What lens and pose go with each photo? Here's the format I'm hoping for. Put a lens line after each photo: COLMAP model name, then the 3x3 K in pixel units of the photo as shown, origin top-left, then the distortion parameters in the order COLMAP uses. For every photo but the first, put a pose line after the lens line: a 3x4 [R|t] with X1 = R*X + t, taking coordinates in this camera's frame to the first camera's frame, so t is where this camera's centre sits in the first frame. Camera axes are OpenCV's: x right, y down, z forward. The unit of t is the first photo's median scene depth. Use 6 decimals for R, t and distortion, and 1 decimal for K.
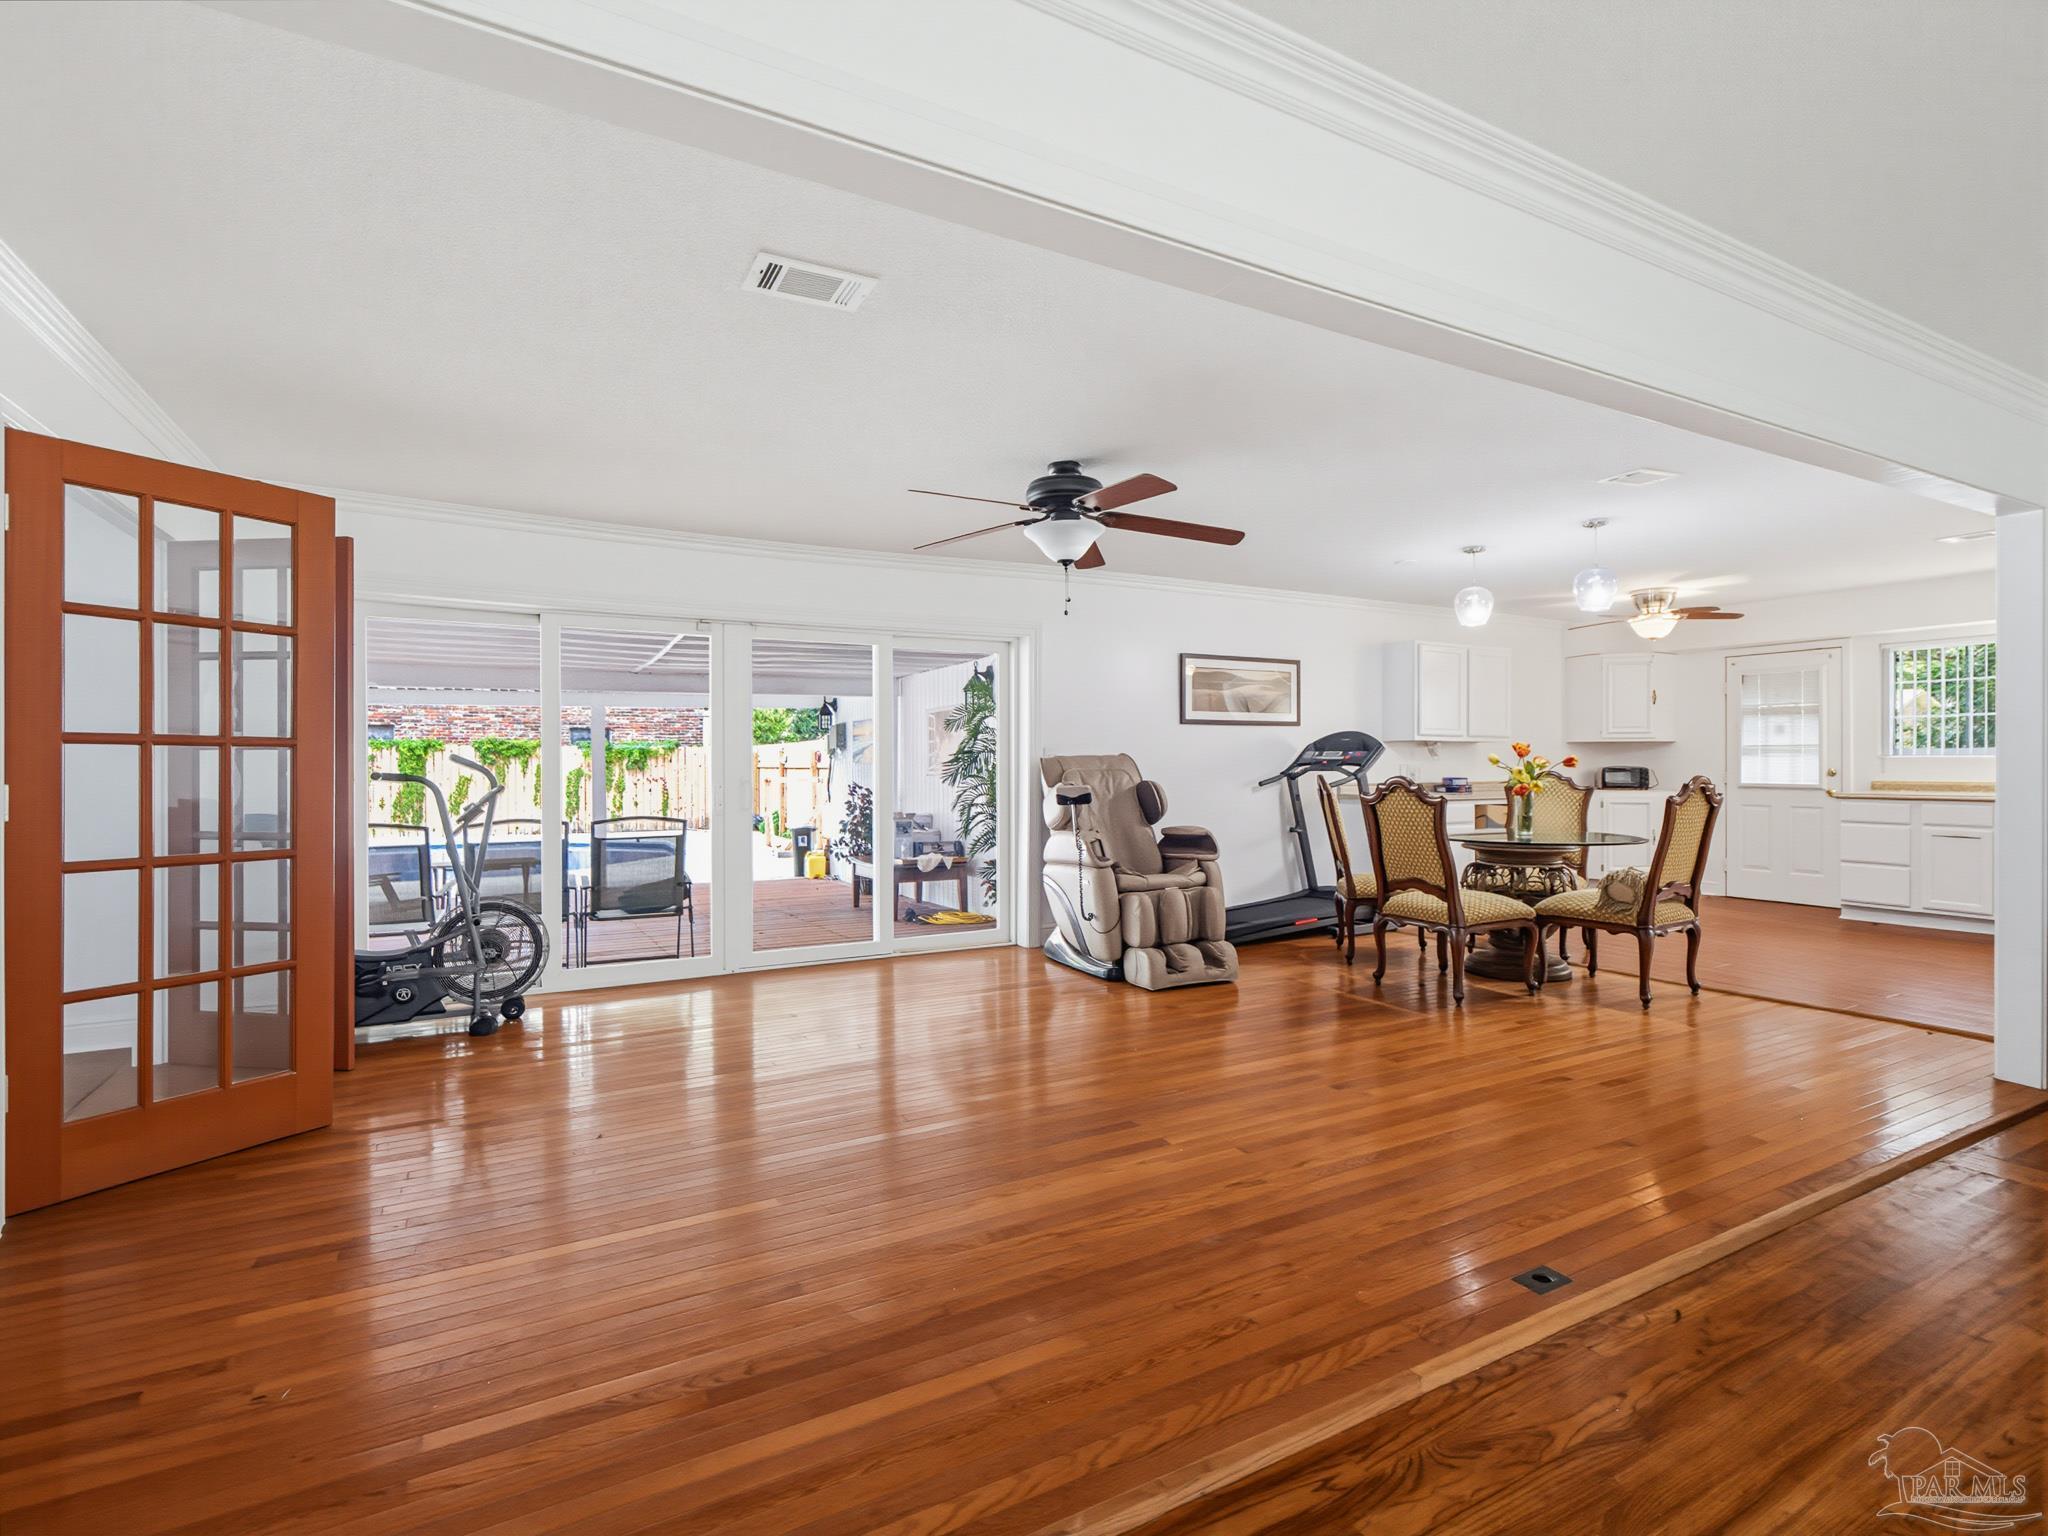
lens RADIAL K [[972.0, 0, 1027.7], [0, 972.0, 758.6], [0, 0, 1]] dist [-0.000581, -0.000076]
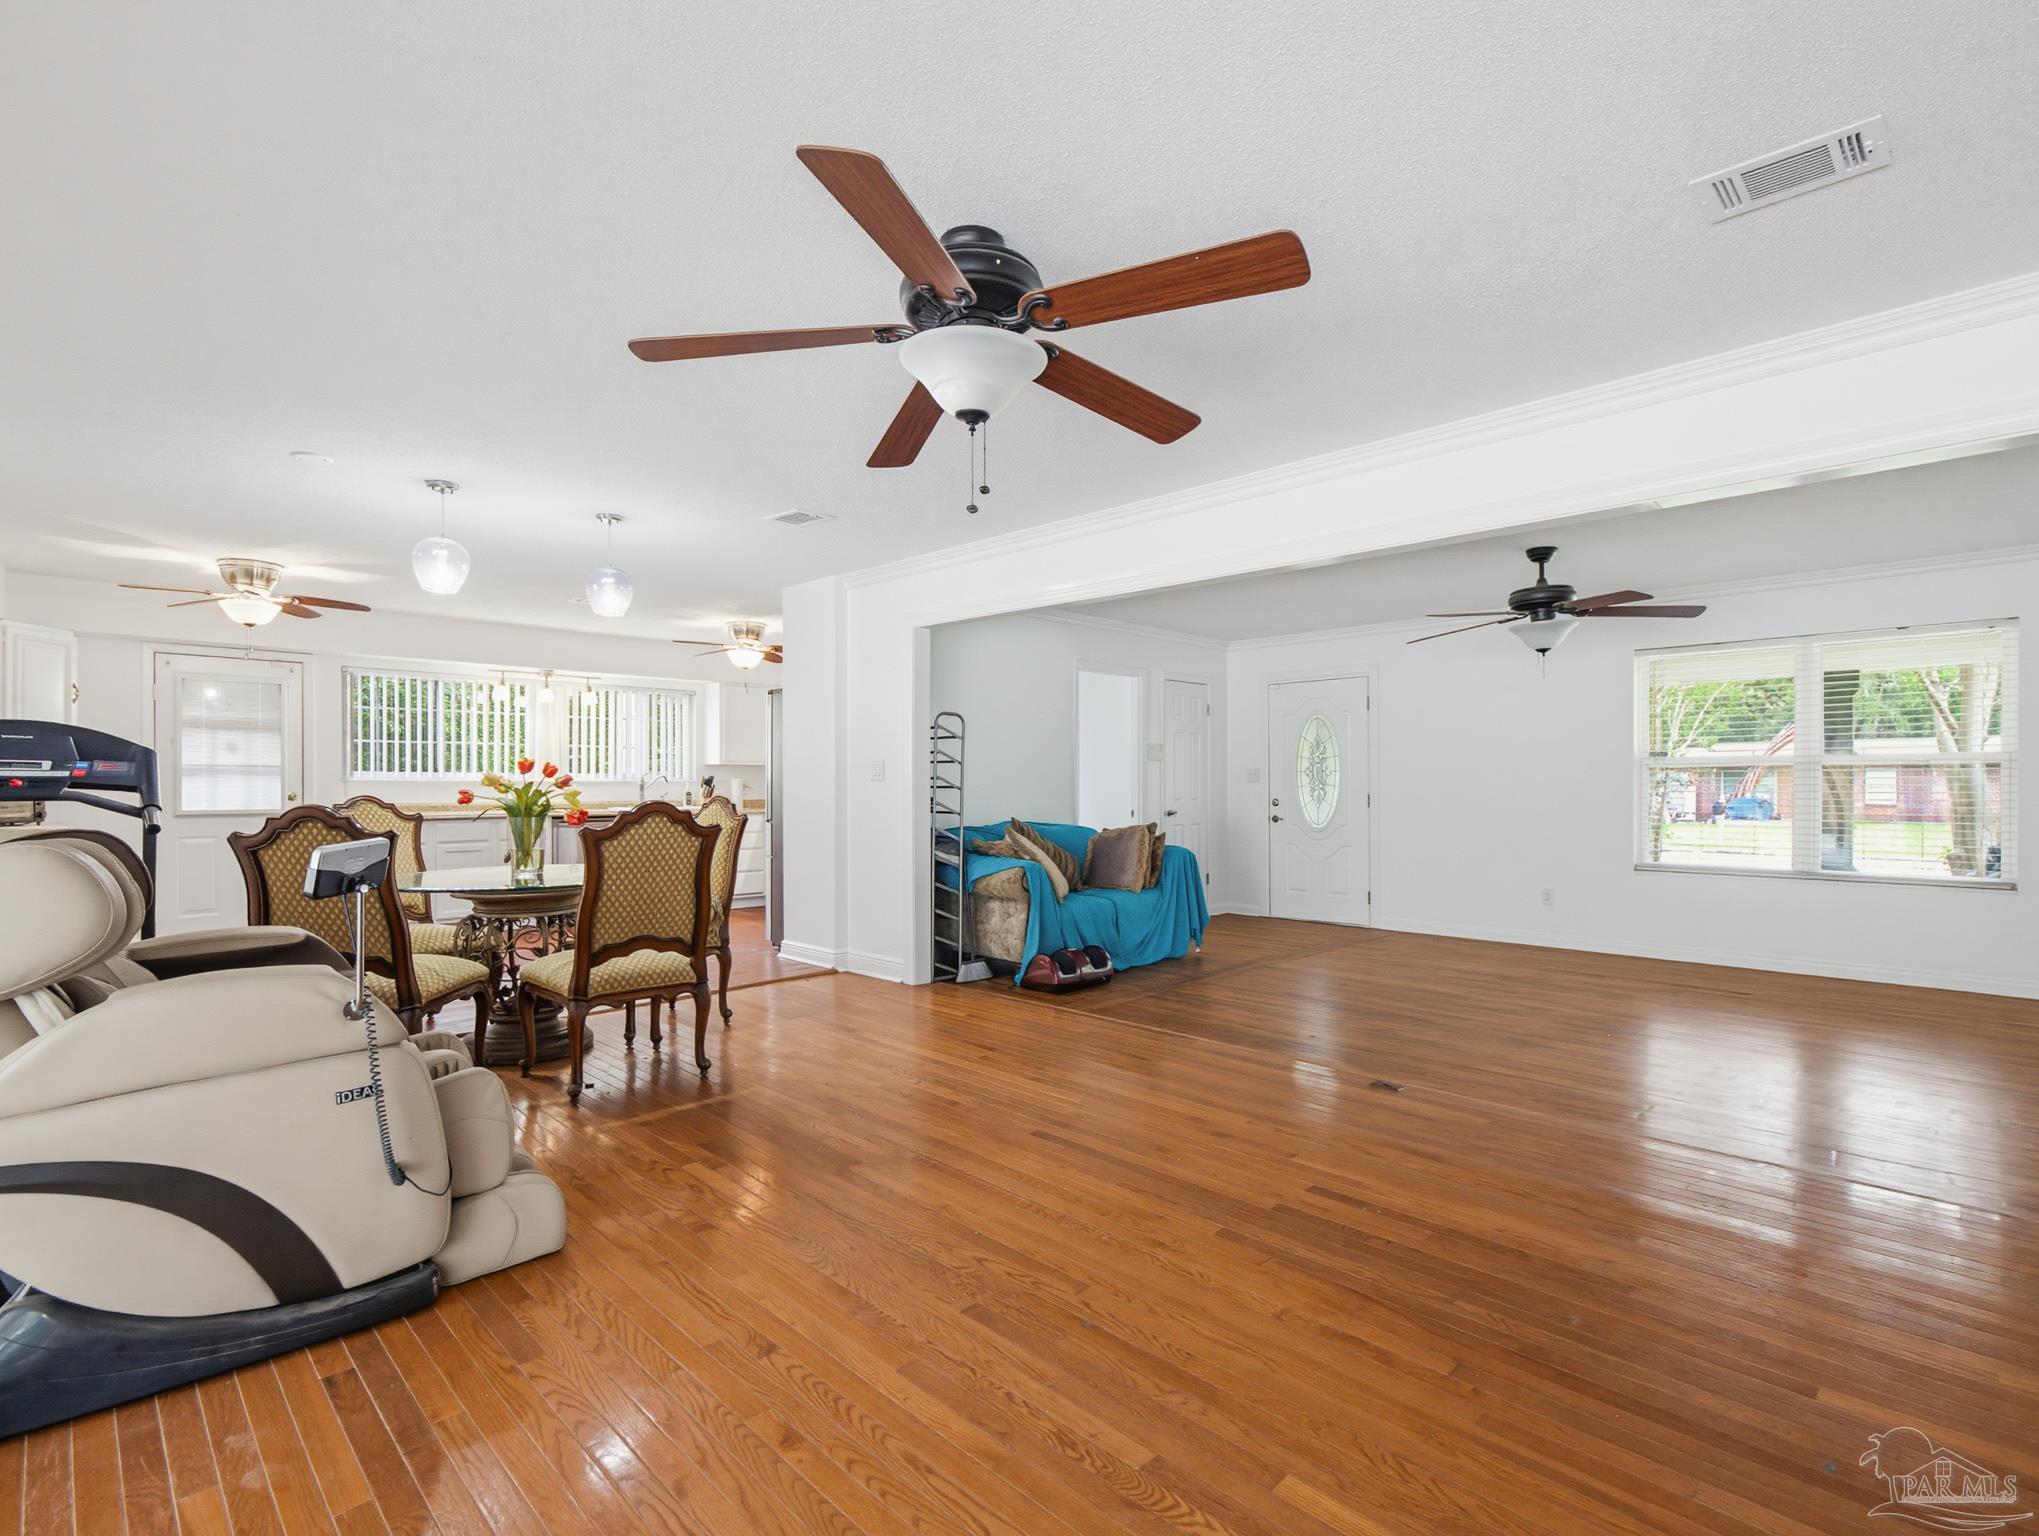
lens RADIAL K [[967.7, 0, 1023.2], [0, 967.7, 758.7], [0, 0, 1]] dist [-0.000581, -0.000076]
pose [[-0.292848, 0.031047, 0.955655, -0.398620], [-0.003799, 0.999427, -0.033633, 0.010116], [-0.956152, -0.013480, -0.292562, 0.909290]]
